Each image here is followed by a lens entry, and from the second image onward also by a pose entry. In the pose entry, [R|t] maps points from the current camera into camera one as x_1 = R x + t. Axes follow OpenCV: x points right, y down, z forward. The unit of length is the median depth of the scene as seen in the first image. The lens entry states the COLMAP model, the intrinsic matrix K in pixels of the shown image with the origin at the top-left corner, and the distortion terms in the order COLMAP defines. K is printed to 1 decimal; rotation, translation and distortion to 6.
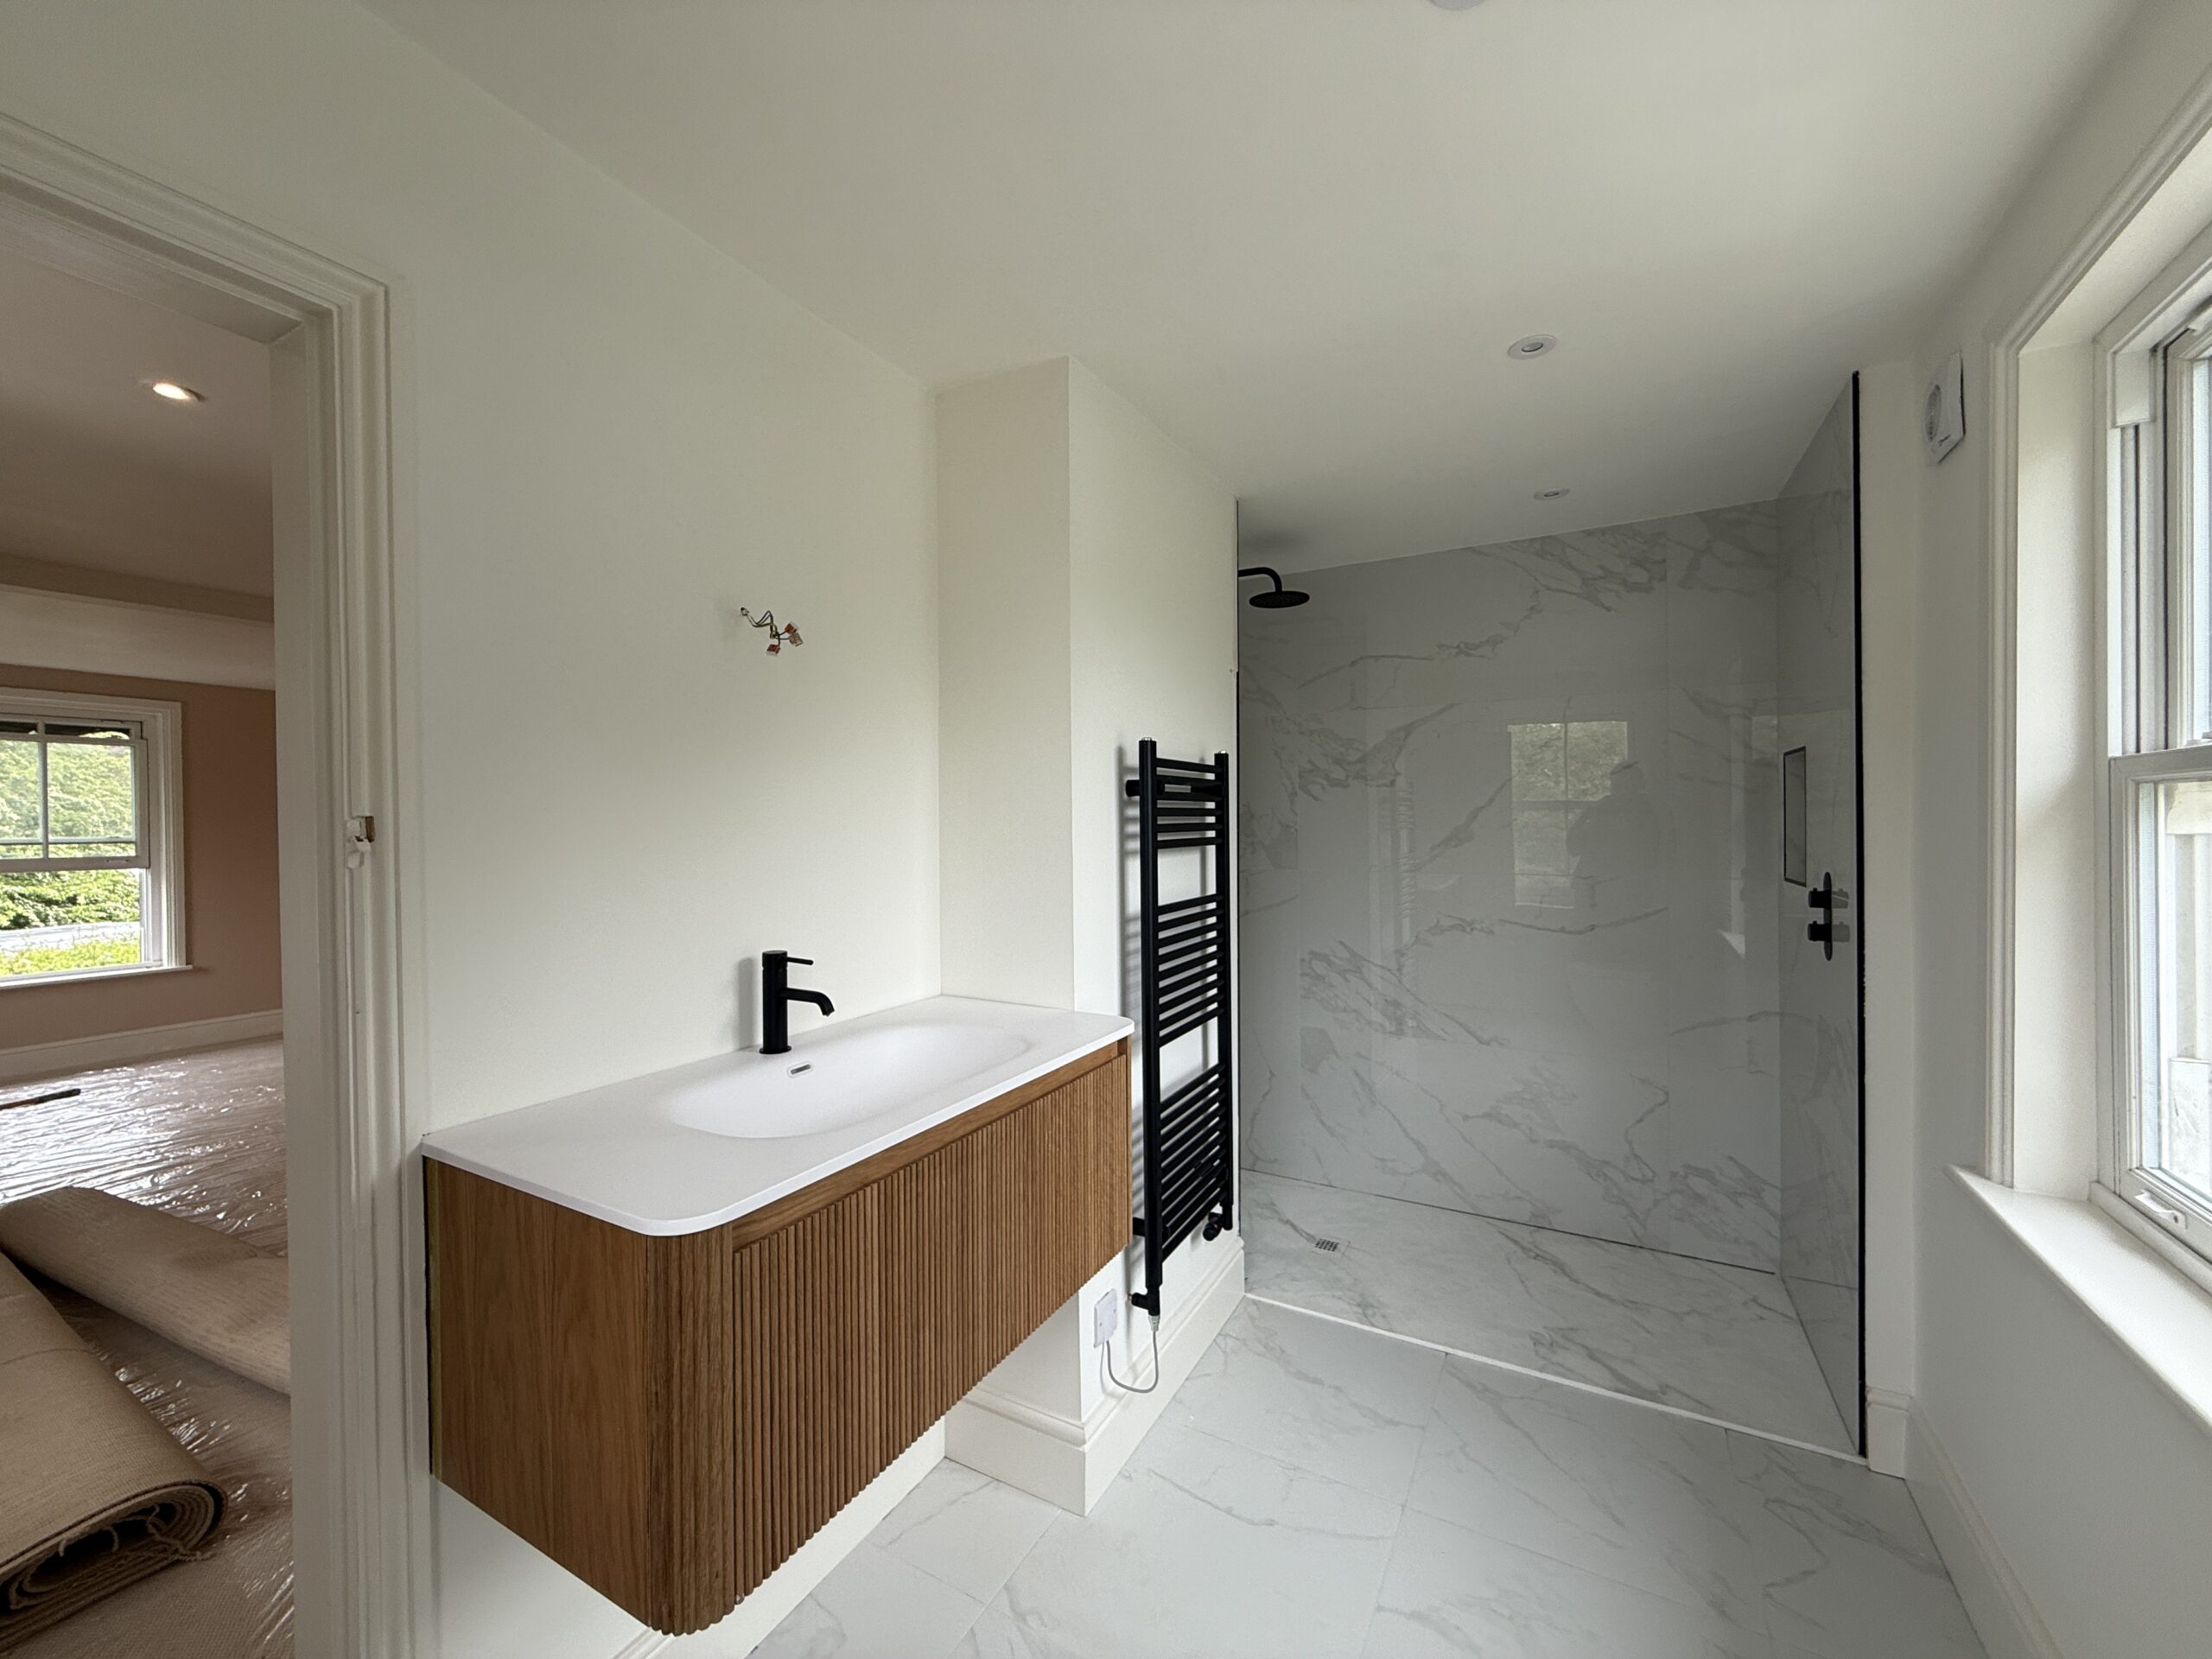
lens RADIAL K [[880.8, 0, 1109.0], [0, 880.8, 835.7], [0, 0, 1]] dist [0.001747, 0.000785]
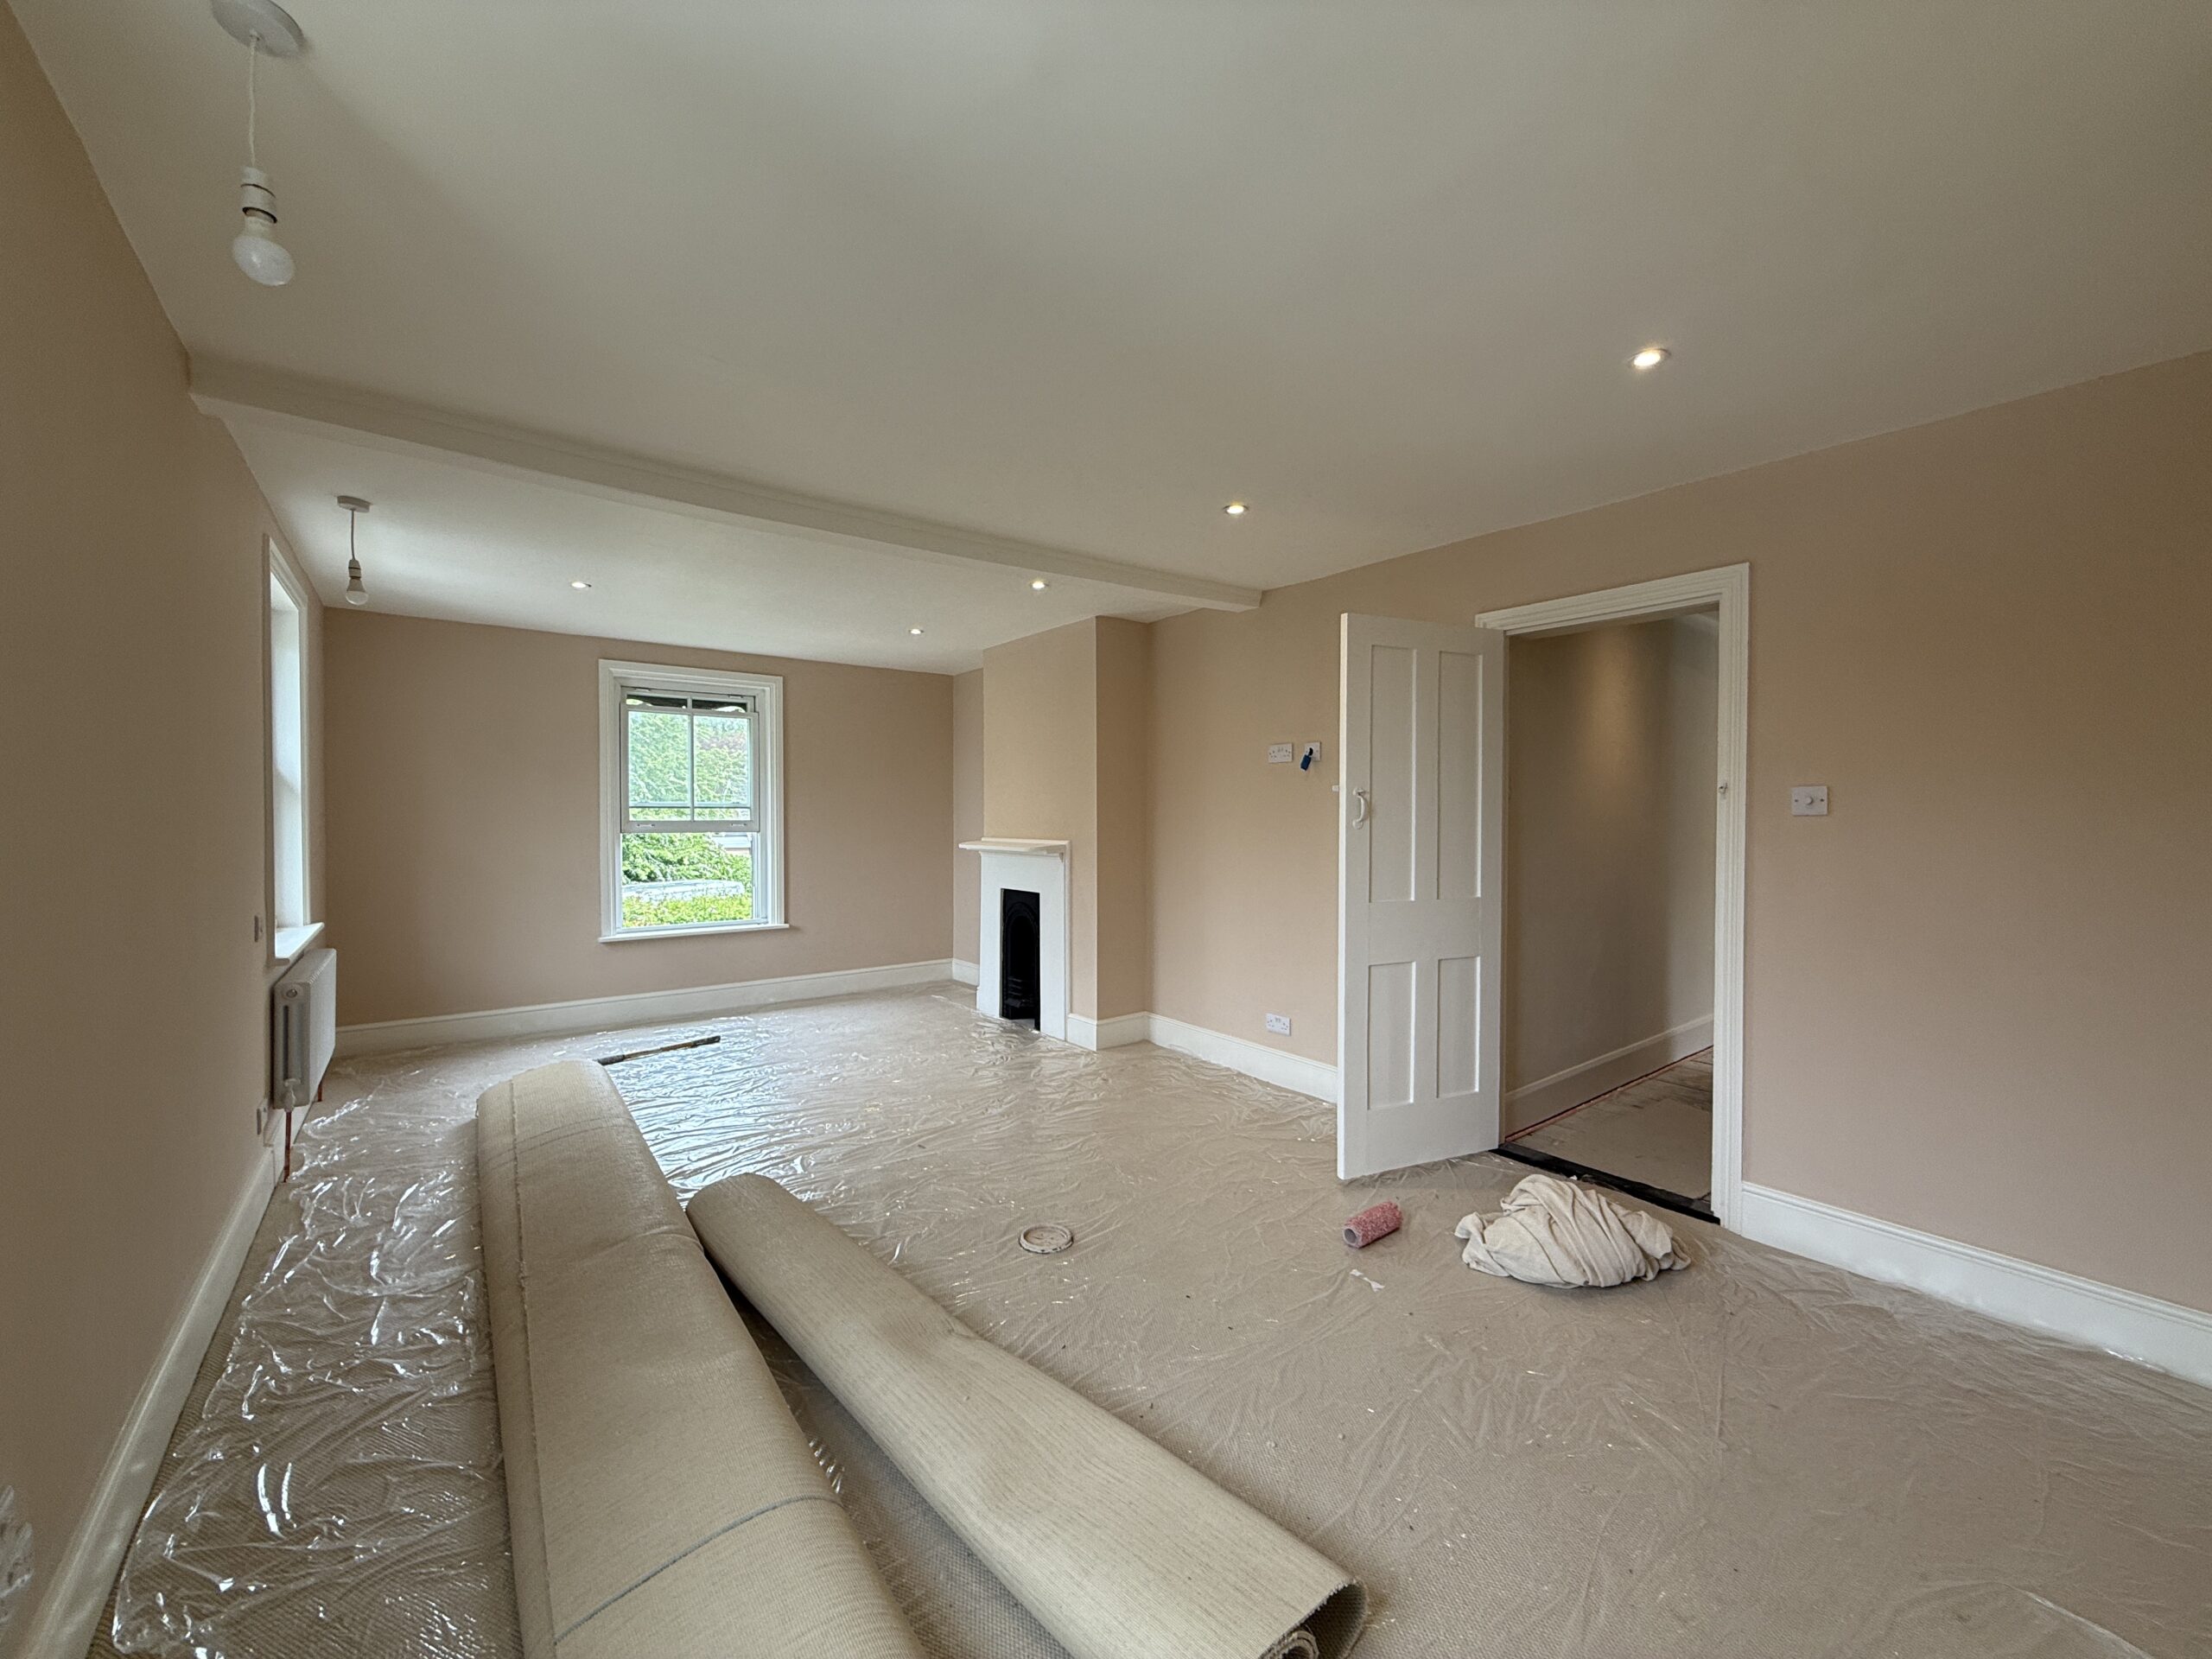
lens RADIAL K [[880.8, 0, 1099.5], [0, 880.8, 828.4], [0, 0, 1]] dist [0.001747, 0.000785]
pose [[0.917056, 0.012544, -0.398561, -0.279350], [-0.009430, 0.999908, 0.009773, 0.018393], [0.398647, -0.005203, 0.917090, 0.181712]]
